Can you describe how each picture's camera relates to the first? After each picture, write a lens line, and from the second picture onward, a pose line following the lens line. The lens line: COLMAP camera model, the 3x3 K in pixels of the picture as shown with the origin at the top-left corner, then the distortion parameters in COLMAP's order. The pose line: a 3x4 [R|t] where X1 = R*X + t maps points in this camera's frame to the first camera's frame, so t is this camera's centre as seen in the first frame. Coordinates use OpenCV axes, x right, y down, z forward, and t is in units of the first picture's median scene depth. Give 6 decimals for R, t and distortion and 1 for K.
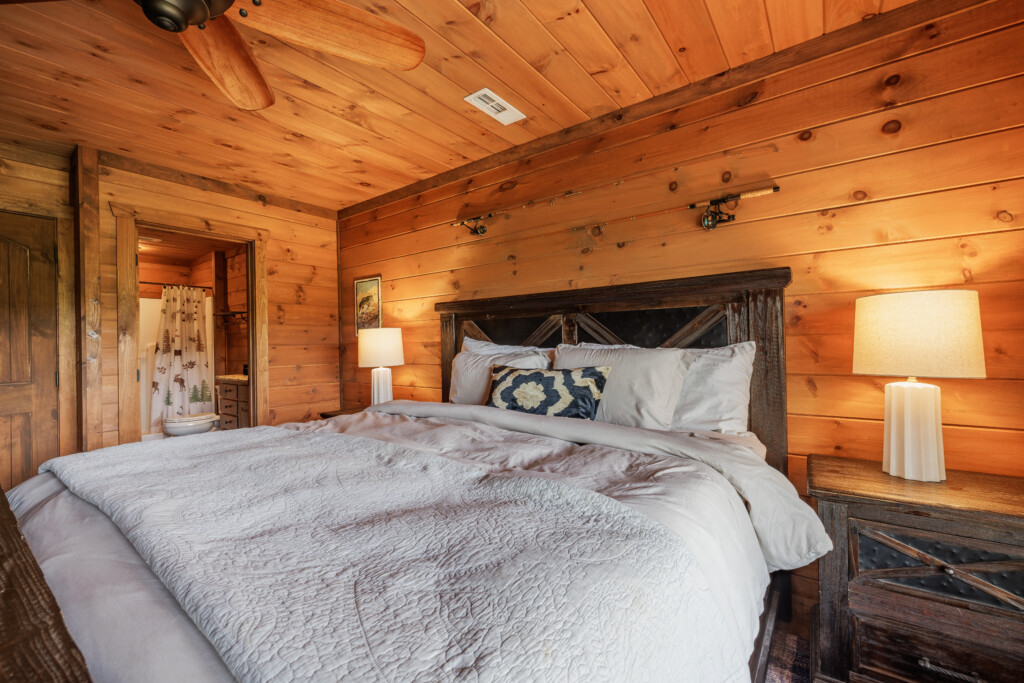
lens RADIAL K [[439.0, 0, 511.7], [0, 439.0, 342.3], [0, 0, 1]] dist [0.002013, 0.000691]
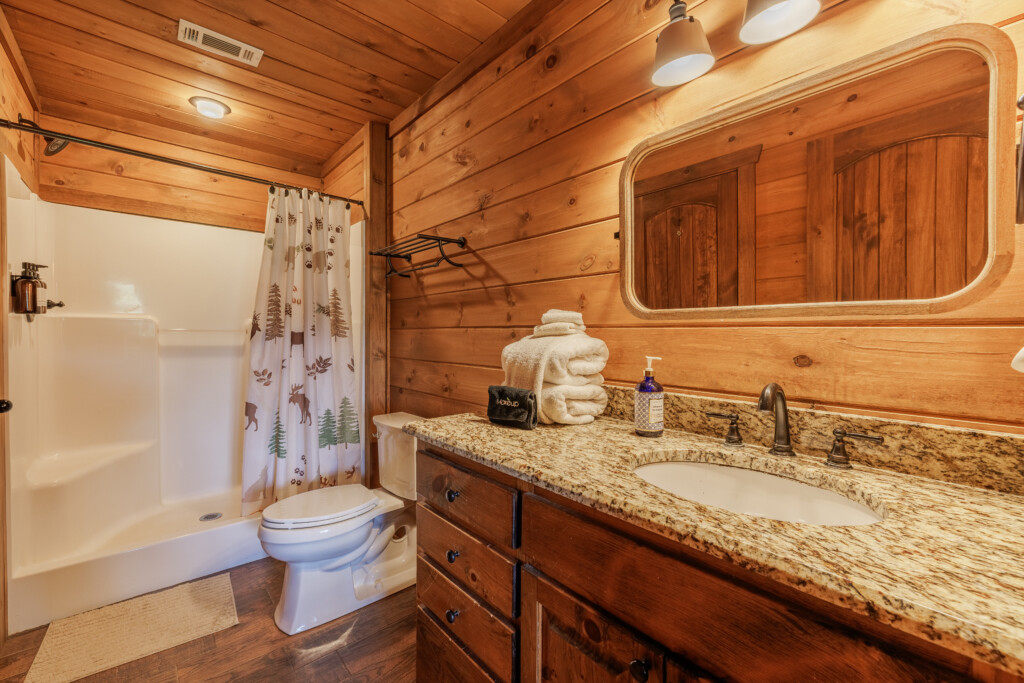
lens RADIAL K [[439.0, 0, 511.2], [0, 439.0, 336.0], [0, 0, 1]] dist [0.002013, 0.000691]
pose [[0.979489, 0.017728, -0.200714, -0.445411], [-0.016238, 0.999827, 0.009065, 0.013528], [0.200840, -0.005620, 0.979608, 0.591459]]
